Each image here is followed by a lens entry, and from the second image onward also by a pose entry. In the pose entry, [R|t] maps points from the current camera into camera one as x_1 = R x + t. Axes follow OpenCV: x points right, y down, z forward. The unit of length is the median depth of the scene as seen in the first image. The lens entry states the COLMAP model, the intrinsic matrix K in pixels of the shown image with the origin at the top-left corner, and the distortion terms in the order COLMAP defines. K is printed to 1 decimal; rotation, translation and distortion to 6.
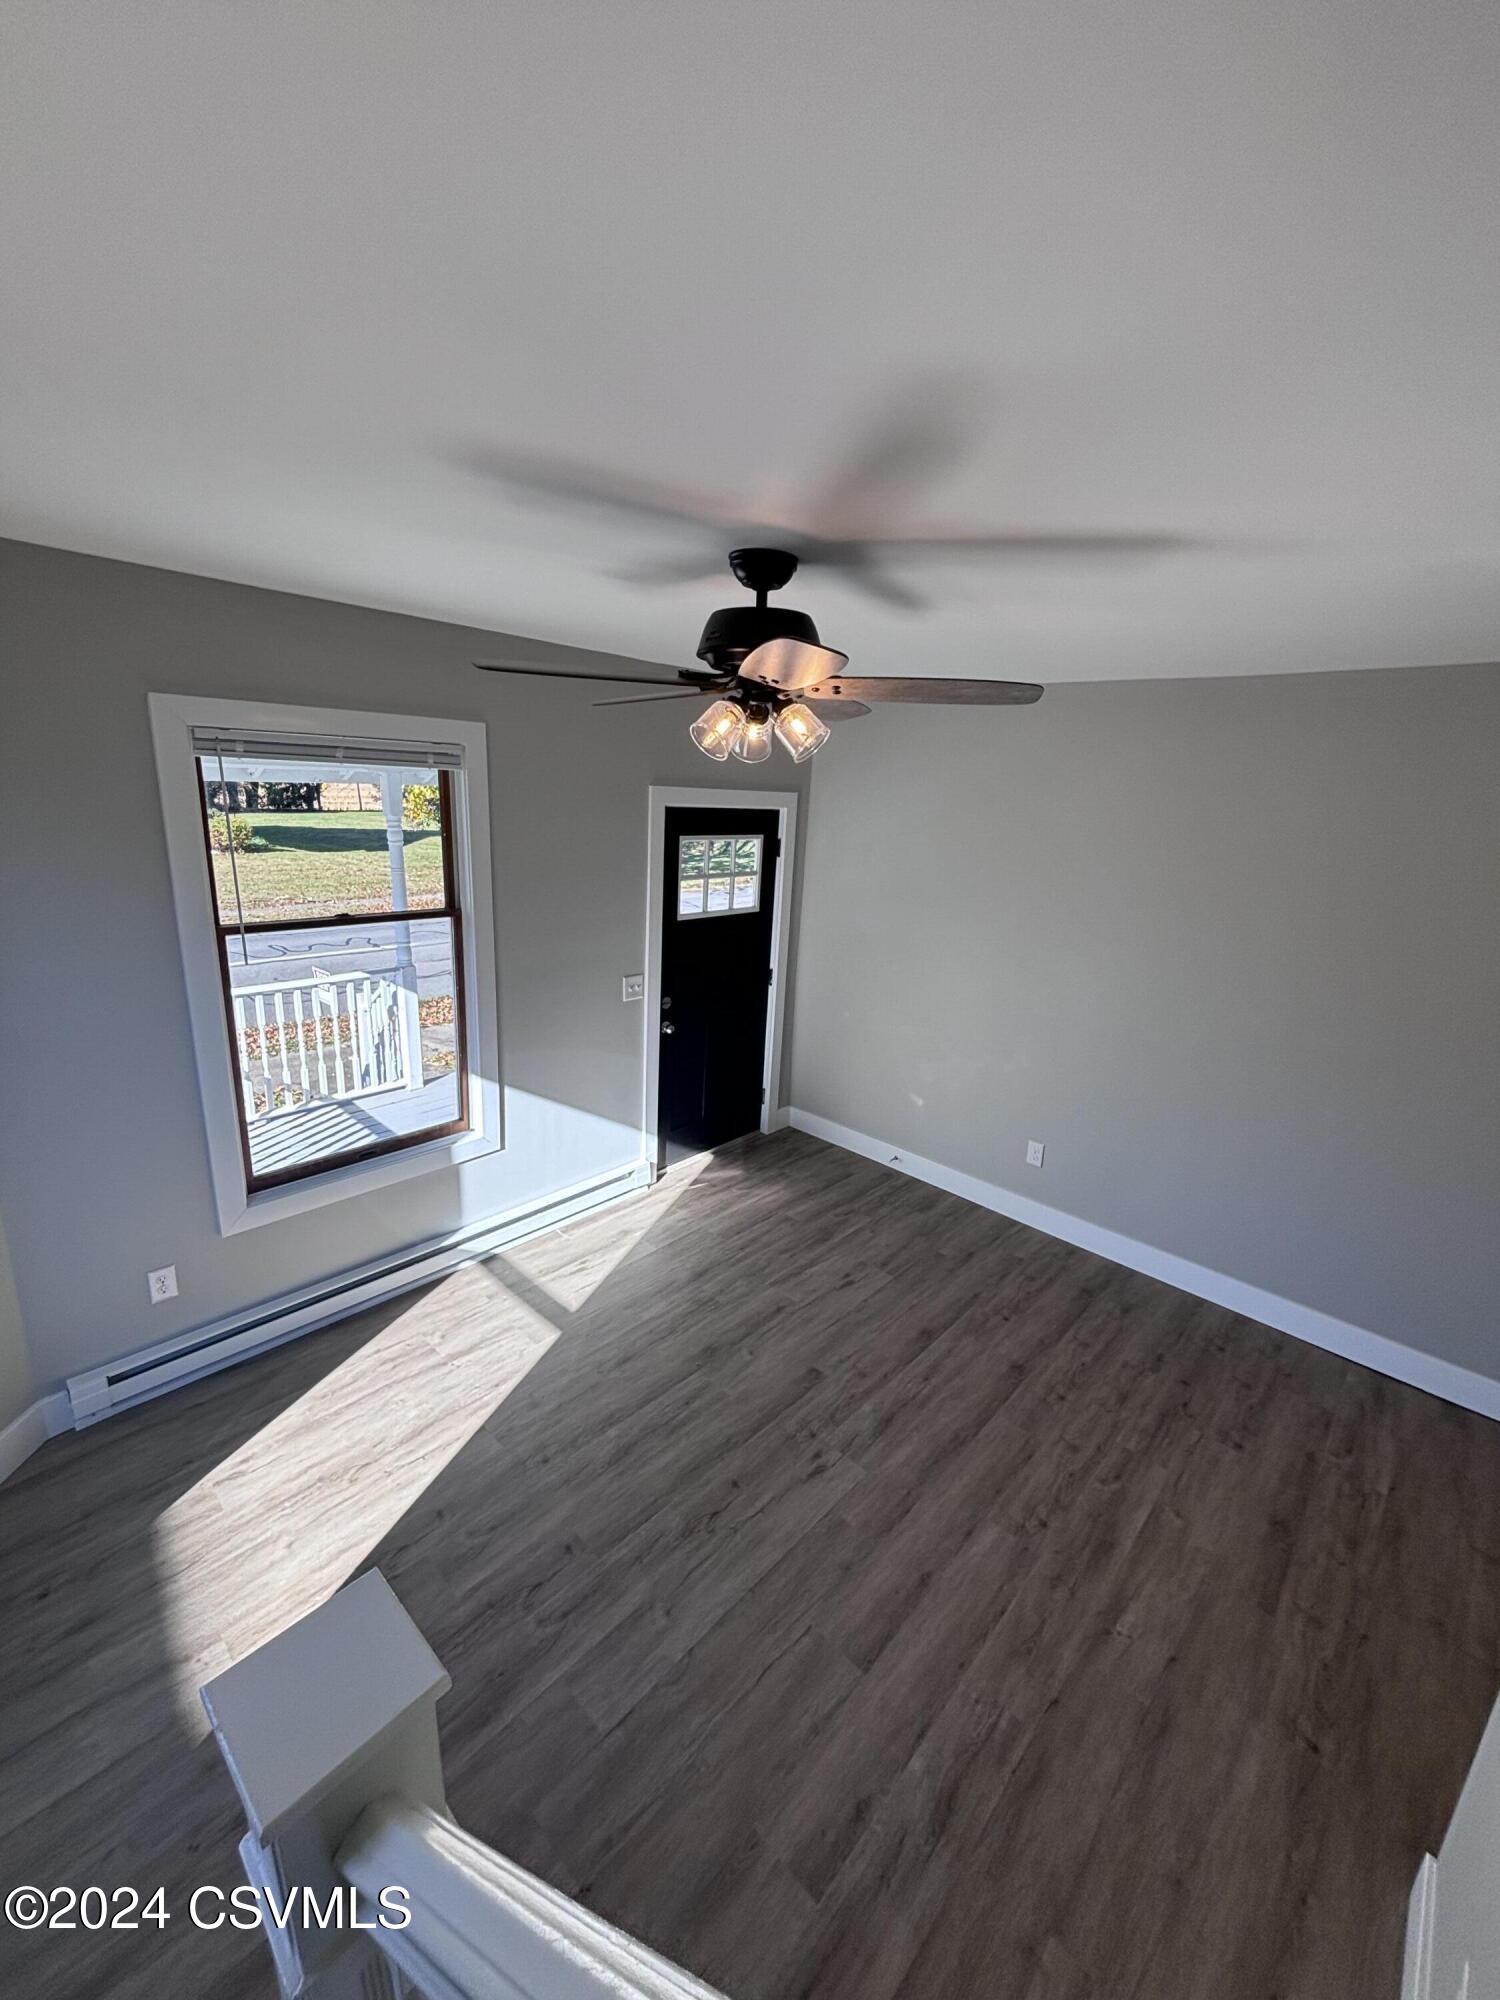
lens RADIAL K [[802.9, 0, 753.2], [0, 802.9, 996.6], [0, 0, 1]] dist [-0.003539, 0.000578]
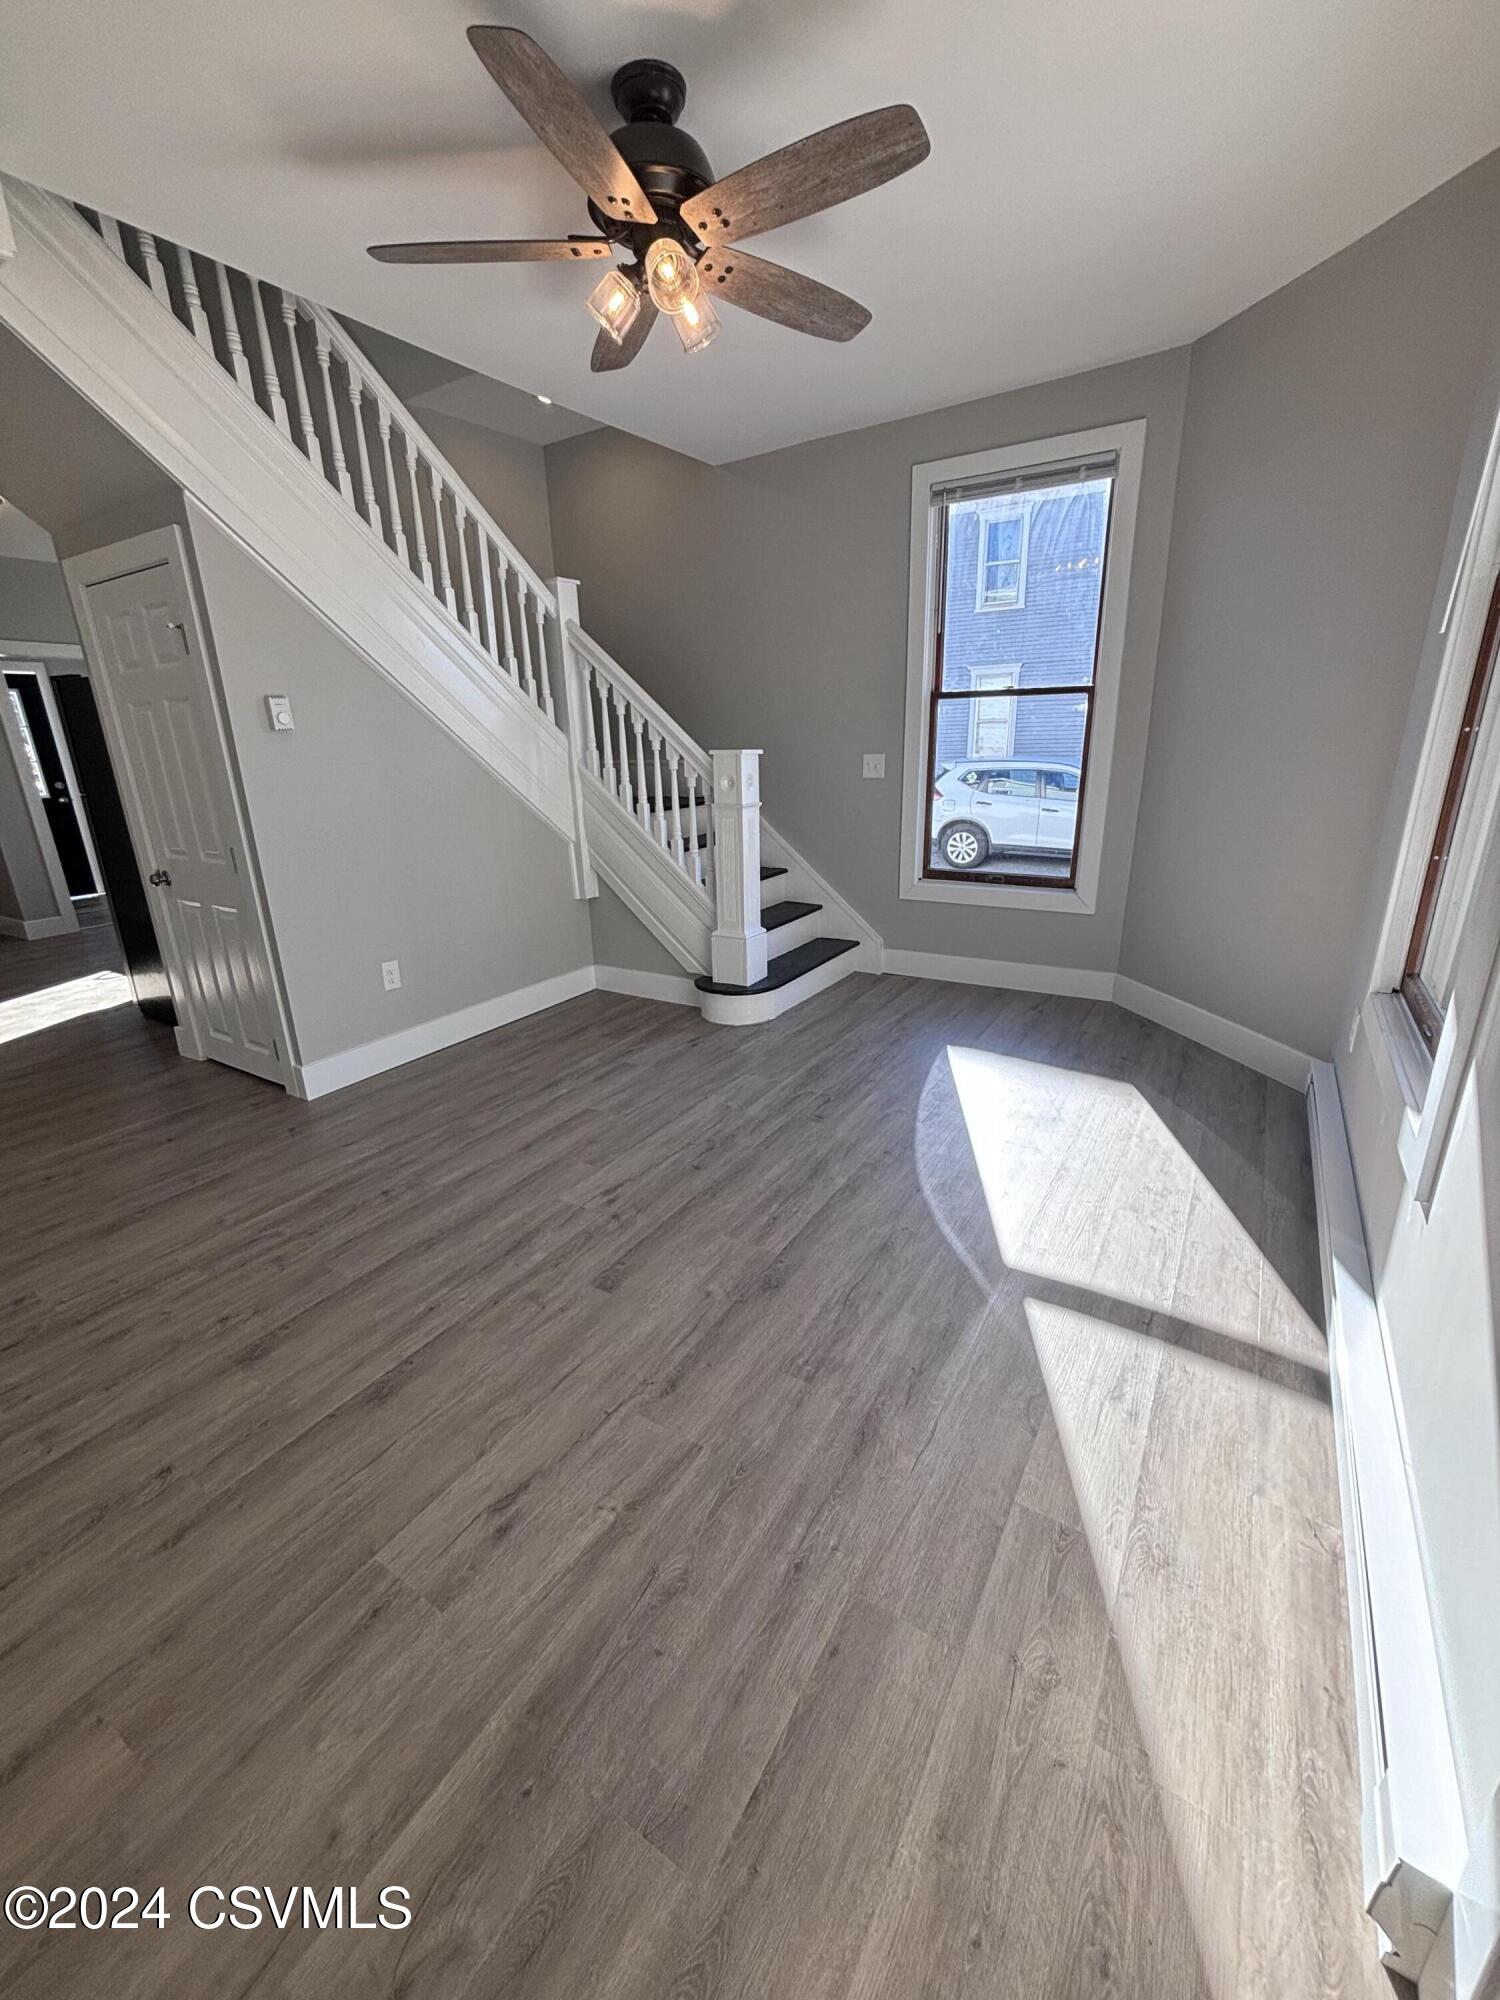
lens RADIAL K [[802.9, 0, 753.2], [0, 802.9, 996.6], [0, 0, 1]] dist [-0.003539, 0.000578]
pose [[-0.980488, 0.041996, -0.192041, 0.080873], [-0.067488, 0.845624, 0.529496, -0.096722], [0.184631, 0.532125, -0.826289, 1.529750]]
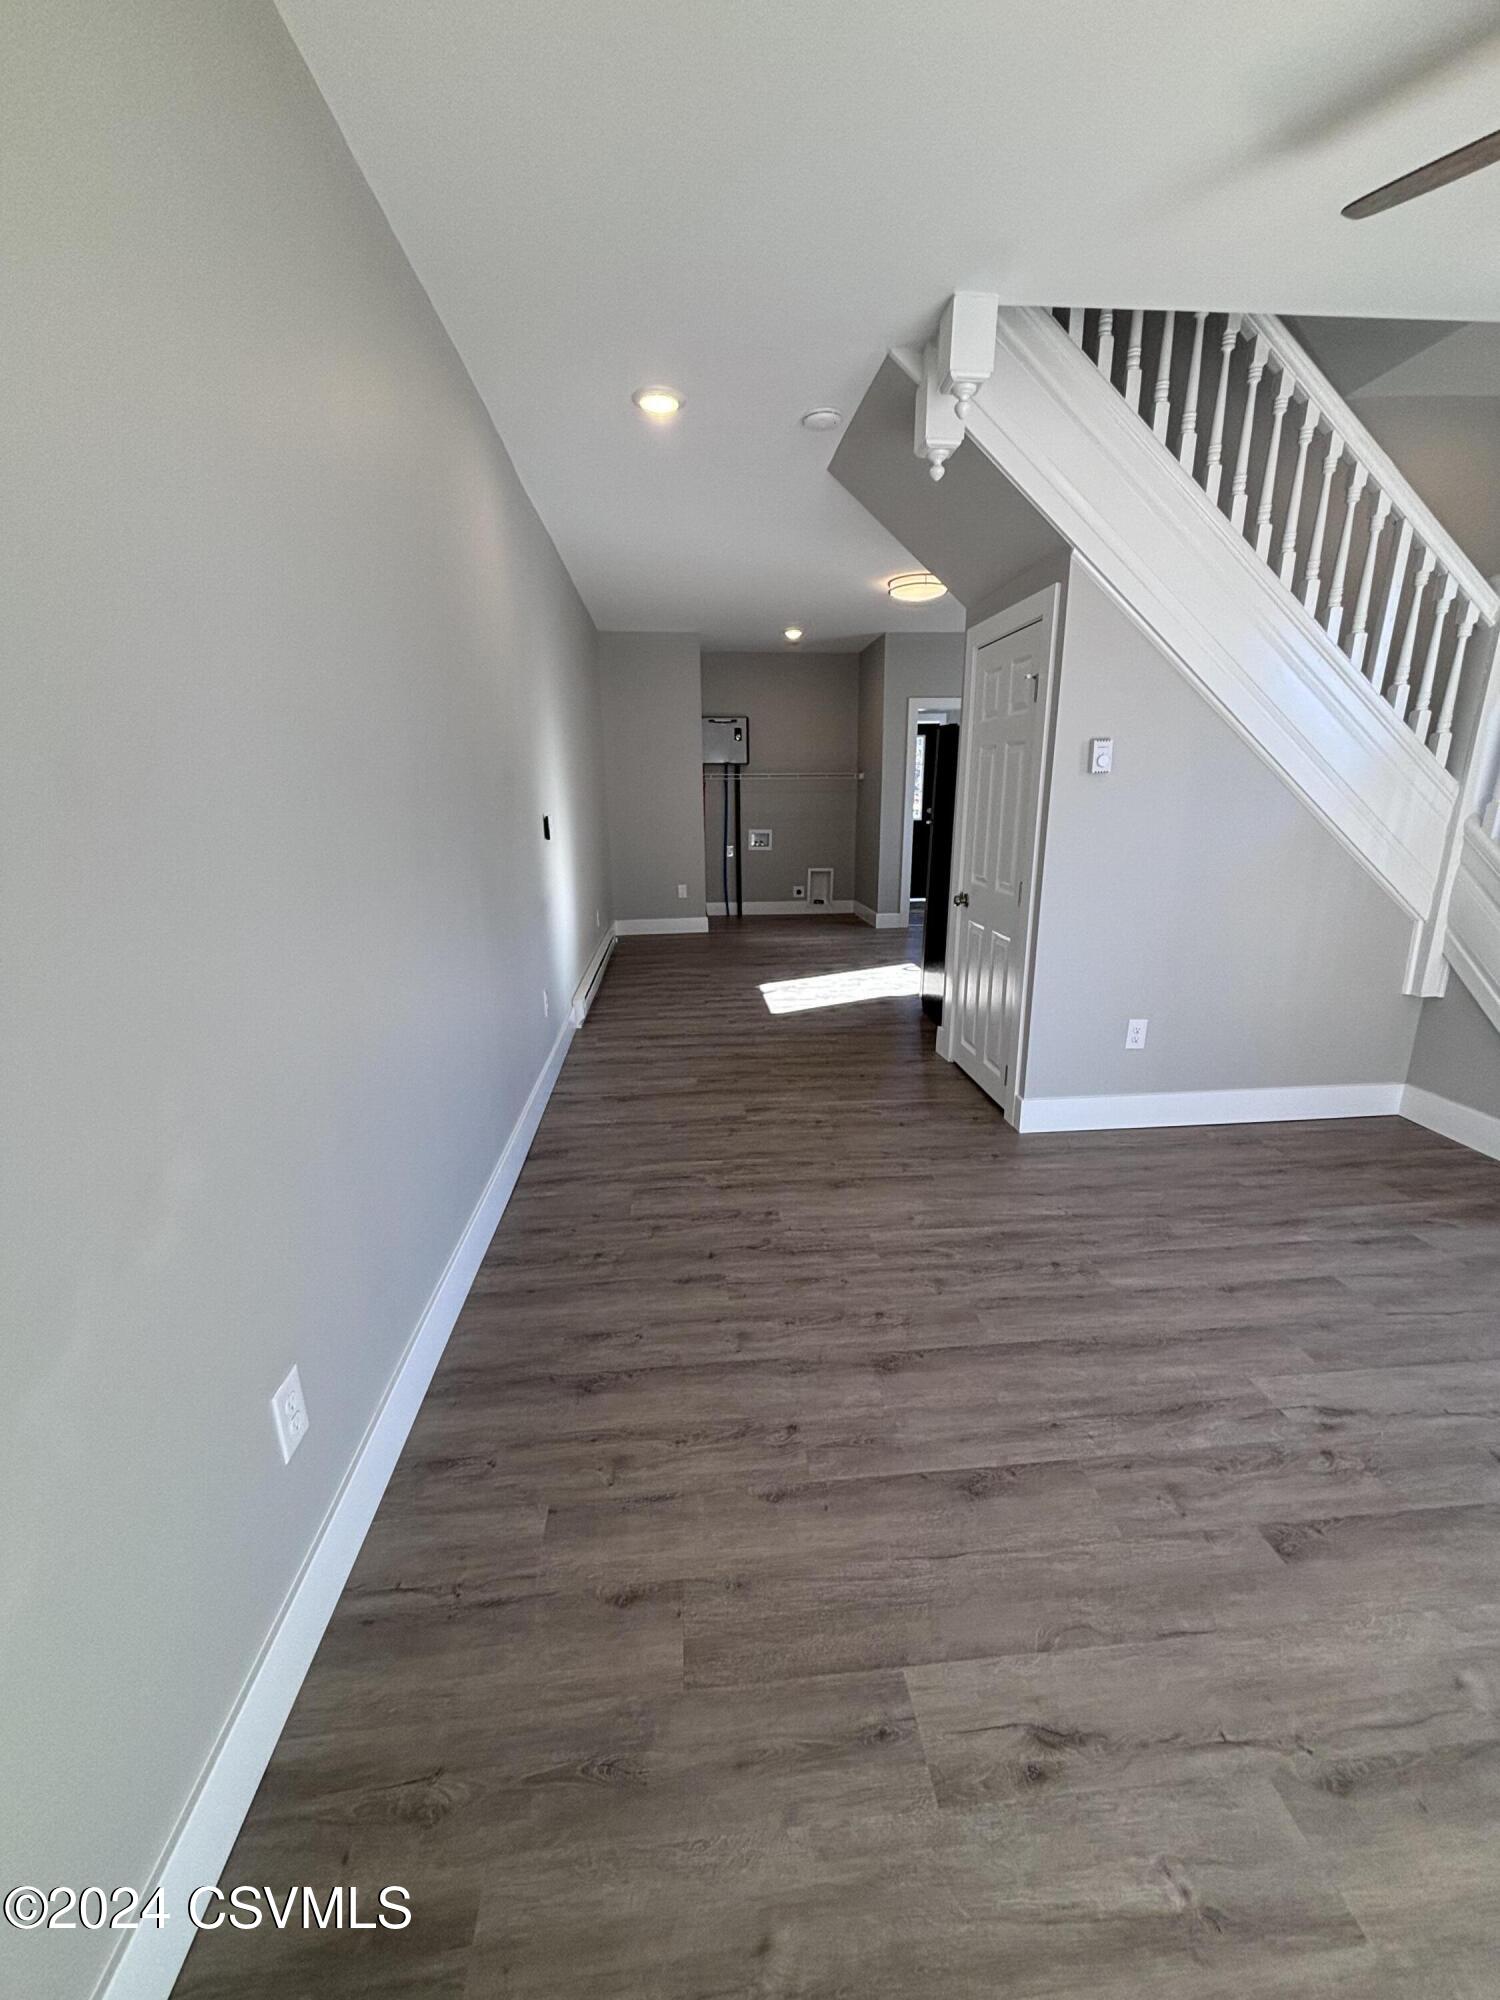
lens RADIAL K [[802.9, 0, 753.2], [0, 802.9, 996.6], [0, 0, 1]] dist [-0.003539, 0.000578]
pose [[-0.749267, -0.208838, 0.628479, 0.087420], [0.141018, 0.876907, 0.459509, -0.084376], [-0.647080, 0.432922, -0.627587, 1.442085]]
